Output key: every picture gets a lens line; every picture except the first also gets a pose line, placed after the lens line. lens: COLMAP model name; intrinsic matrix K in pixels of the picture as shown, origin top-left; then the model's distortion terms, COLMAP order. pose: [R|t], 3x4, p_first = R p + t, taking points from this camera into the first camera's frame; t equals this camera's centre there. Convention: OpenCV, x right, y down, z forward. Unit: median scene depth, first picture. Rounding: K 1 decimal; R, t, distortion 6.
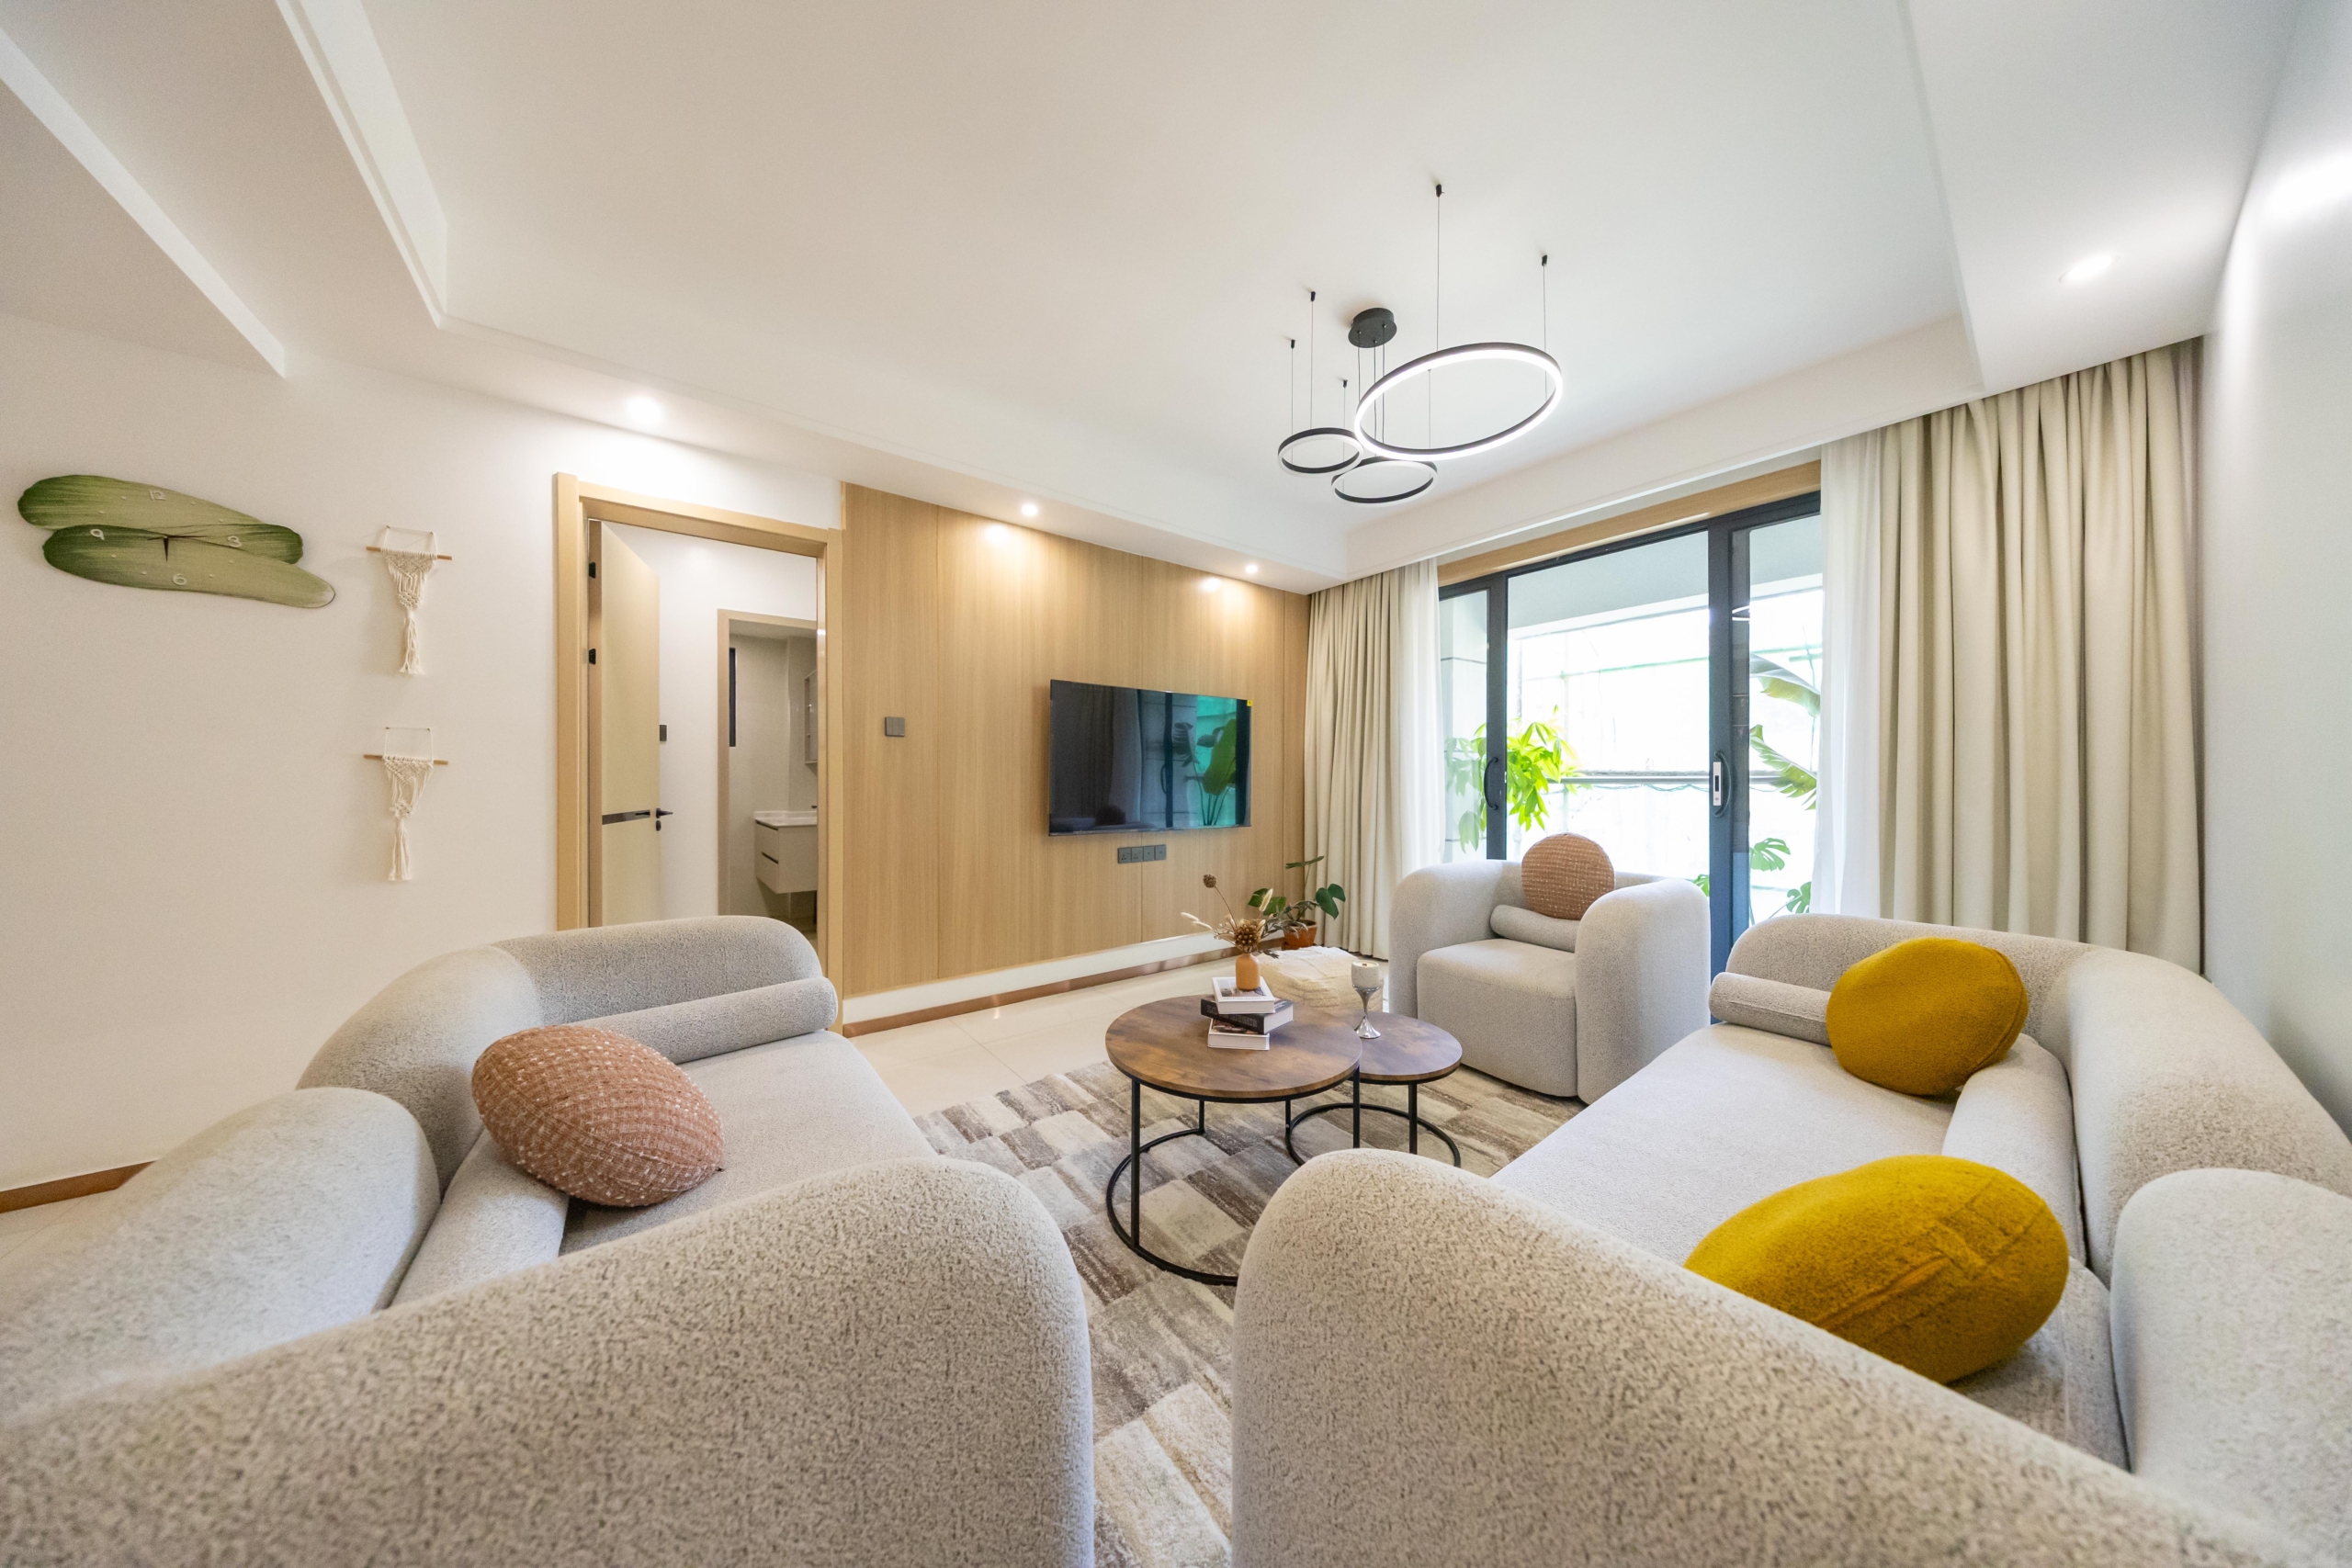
lens RADIAL K [[683.5, 0, 1181.5], [0, 683.5, 777.9], [0, 0, 1]] dist [-0.000515, -0.000054]
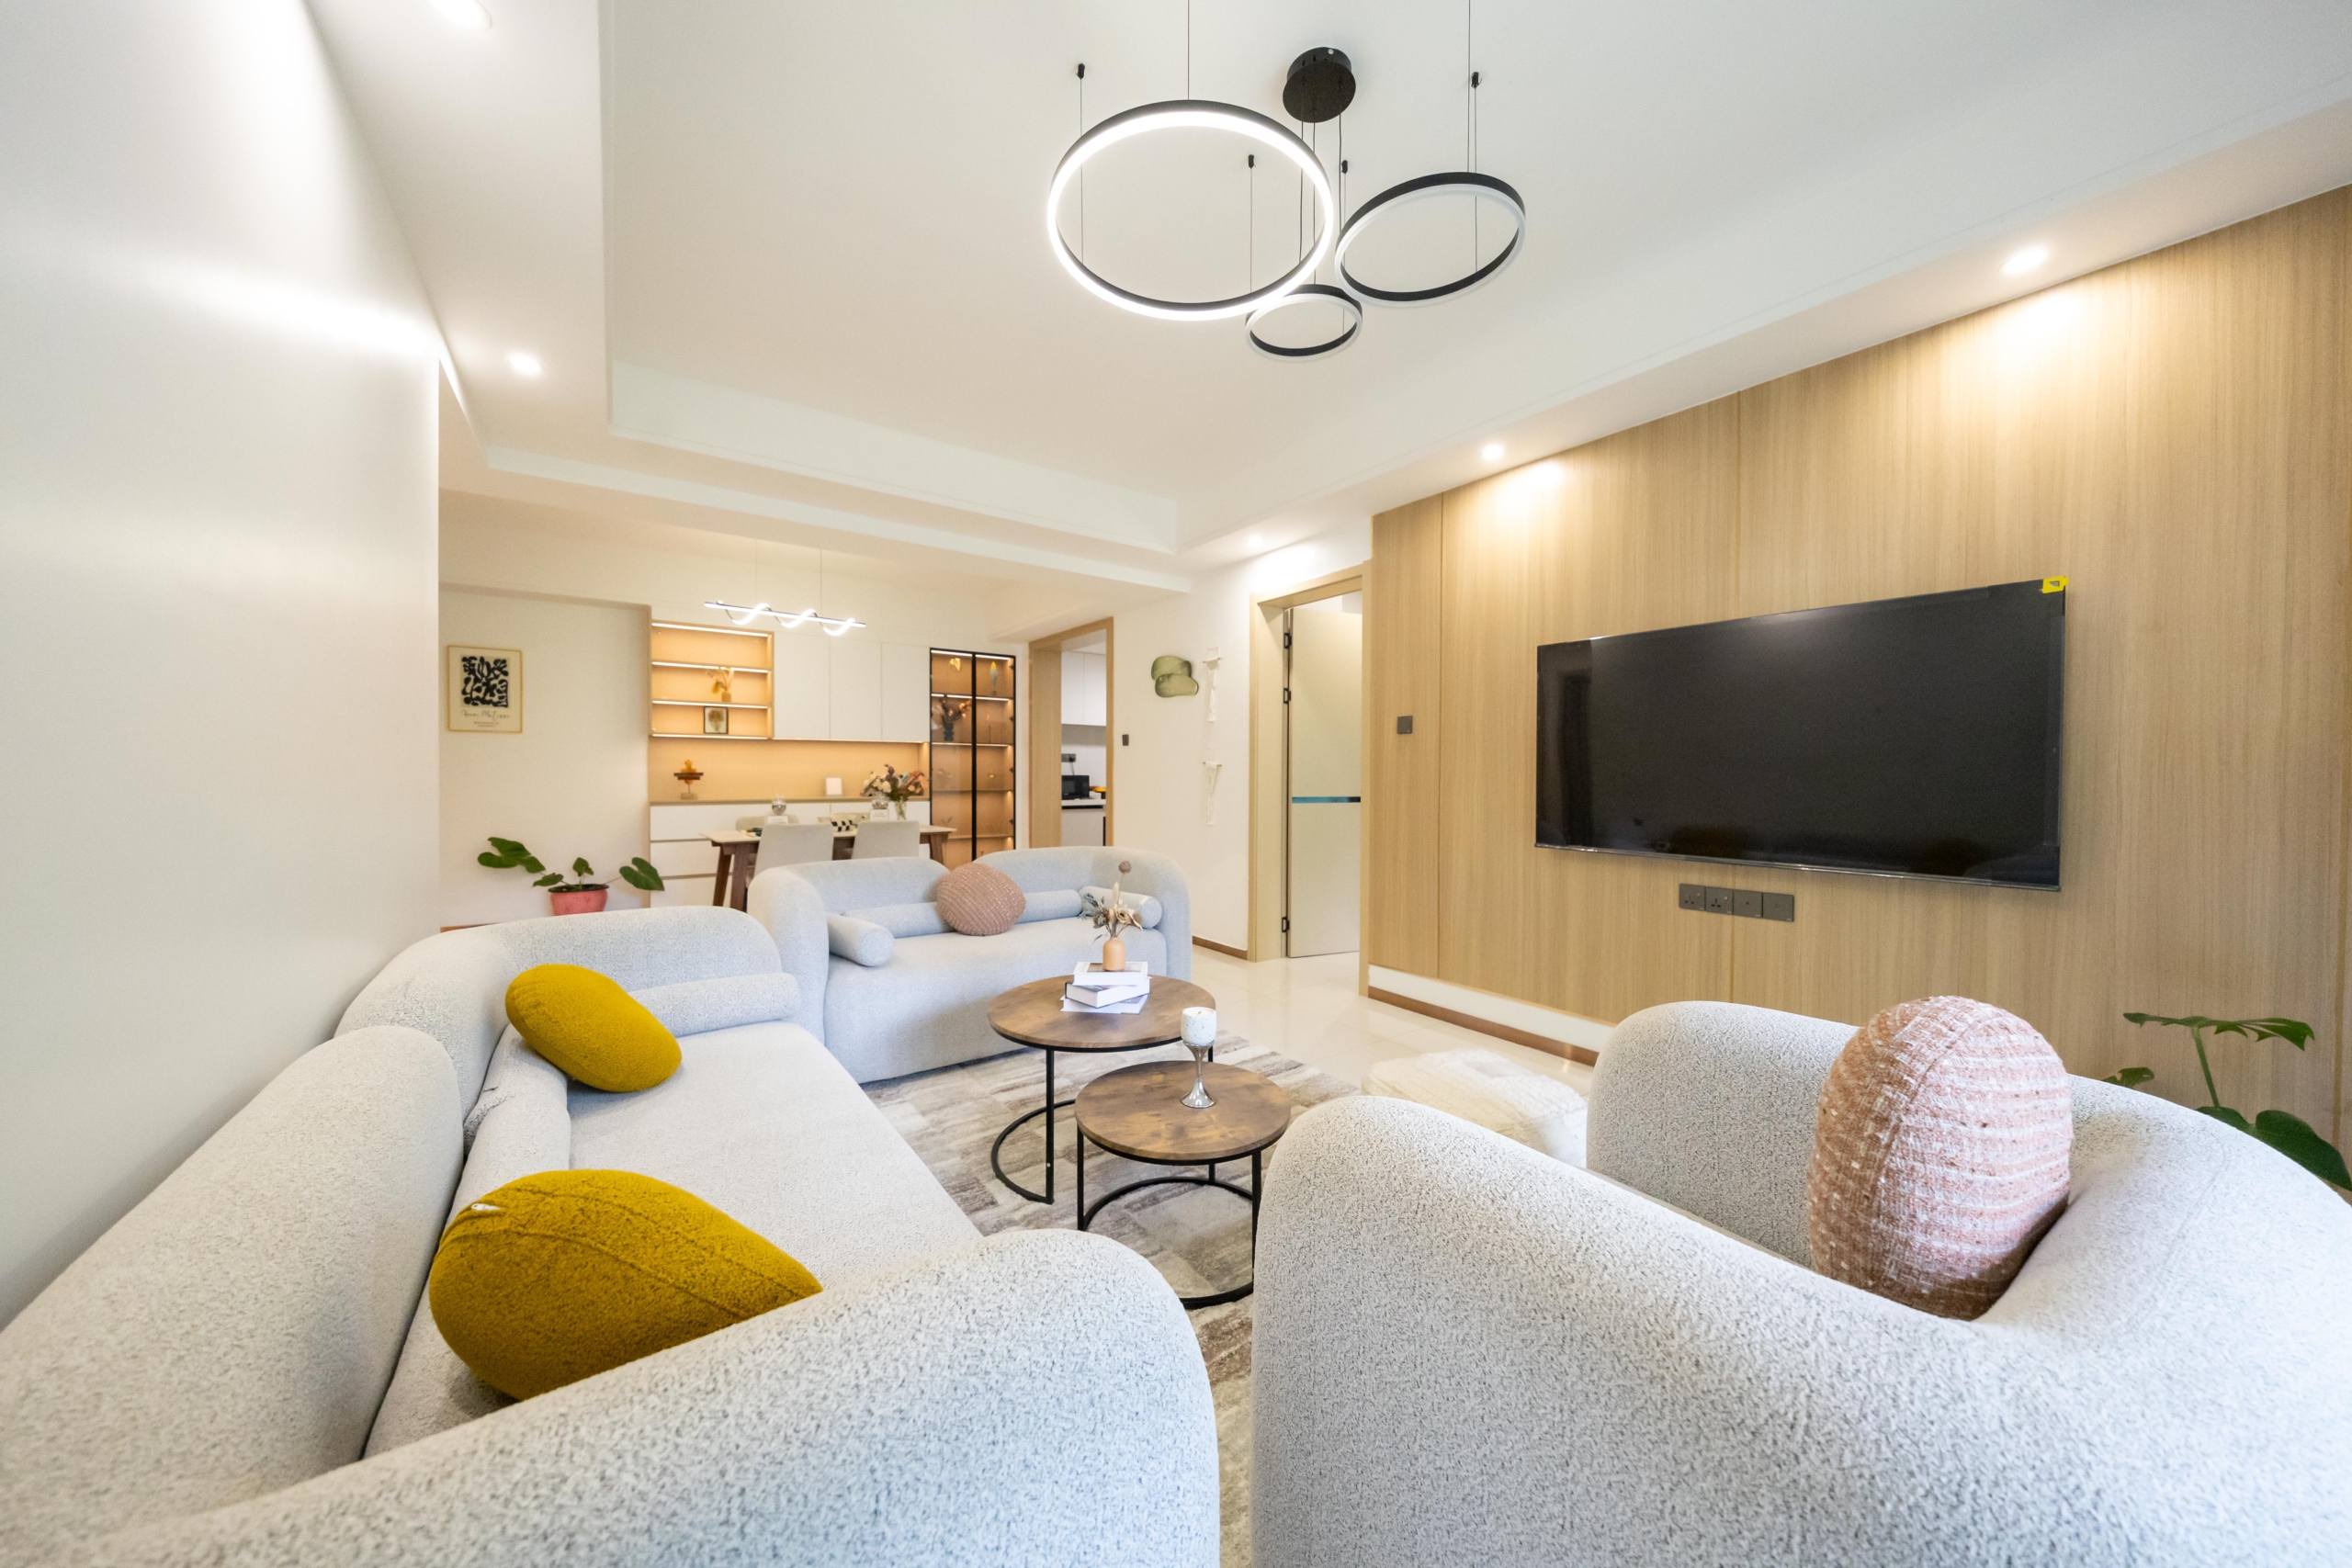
lens RADIAL K [[771.4, 0, 1177.6], [0, 771.4, 781.1], [0, 0, 1]] dist [0.001158, -0.000055]
pose [[-0.031275, 0.009470, -0.999466, 1.102061], [0.001532, 0.999954, 0.009426, 0.000748], [0.999510, -0.001236, -0.031288, 0.965750]]
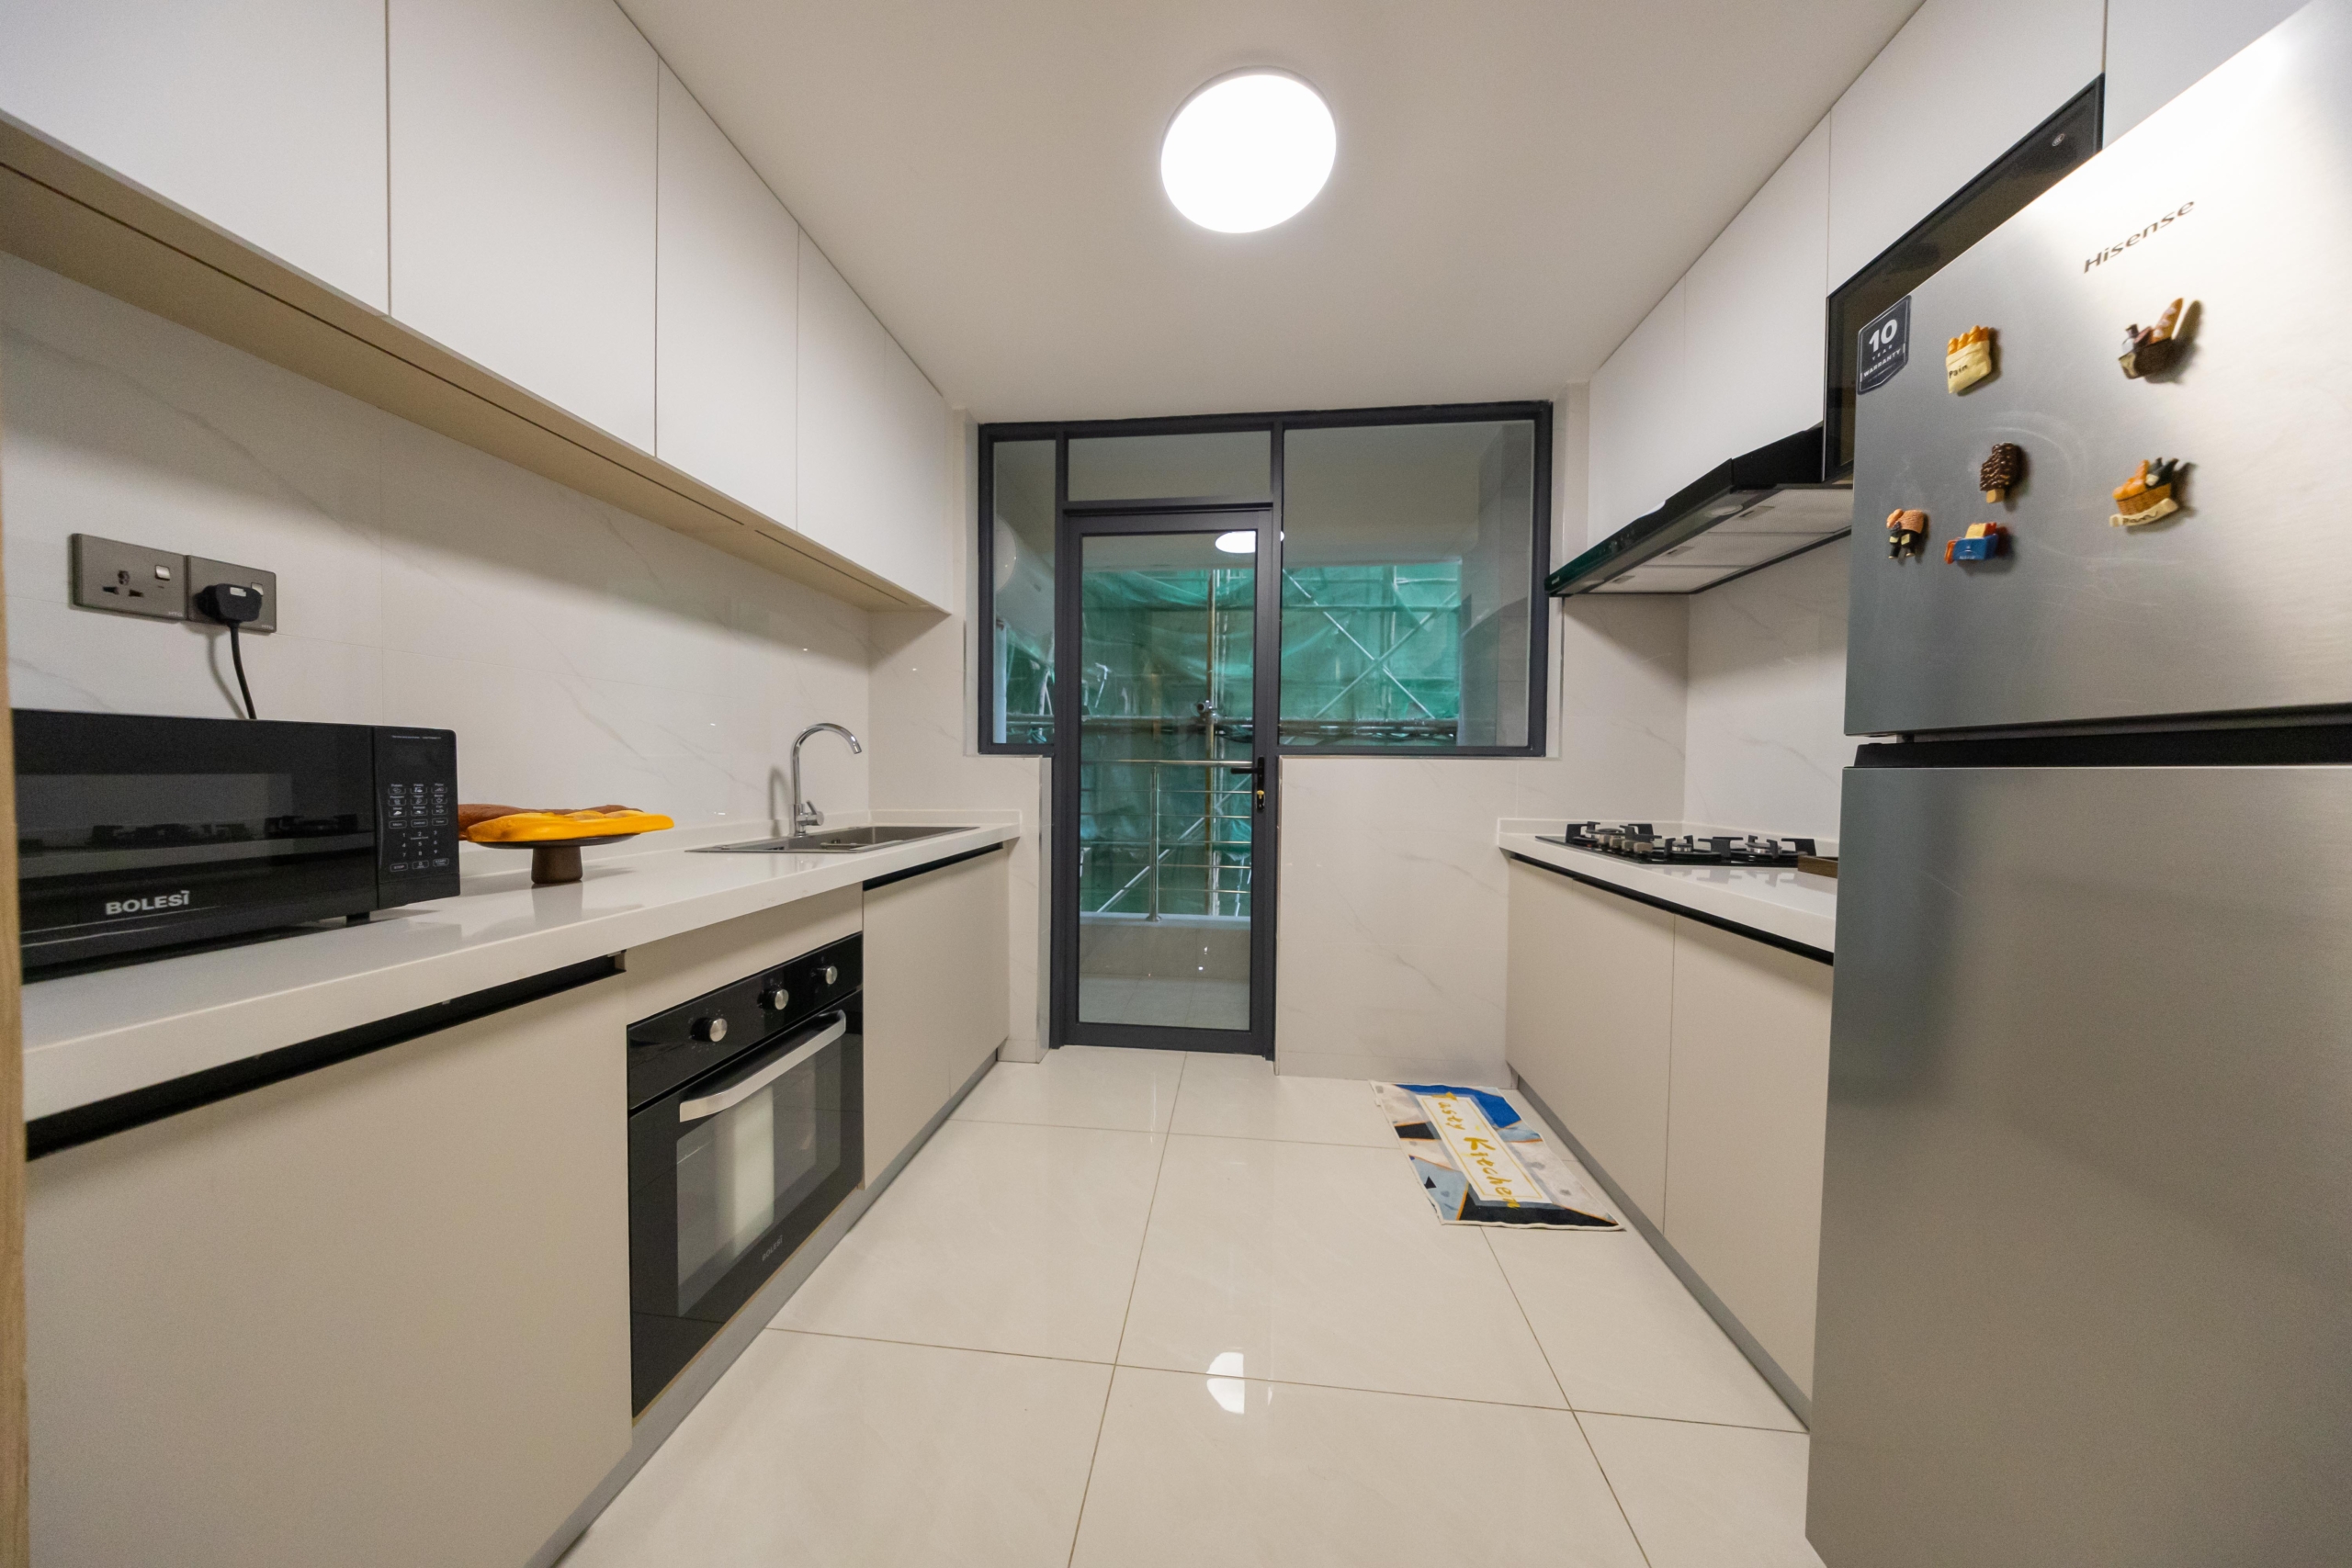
lens RADIAL K [[683.5, 0, 1181.5], [0, 683.5, 777.9], [0, 0, 1]] dist [-0.000515, -0.000054]
pose [[0.723417, 0.012143, -0.690305, -1.797303], [-0.000998, 0.999863, 0.016543, 0.028301], [0.690411, -0.011279, 0.723329, 0.454878]]
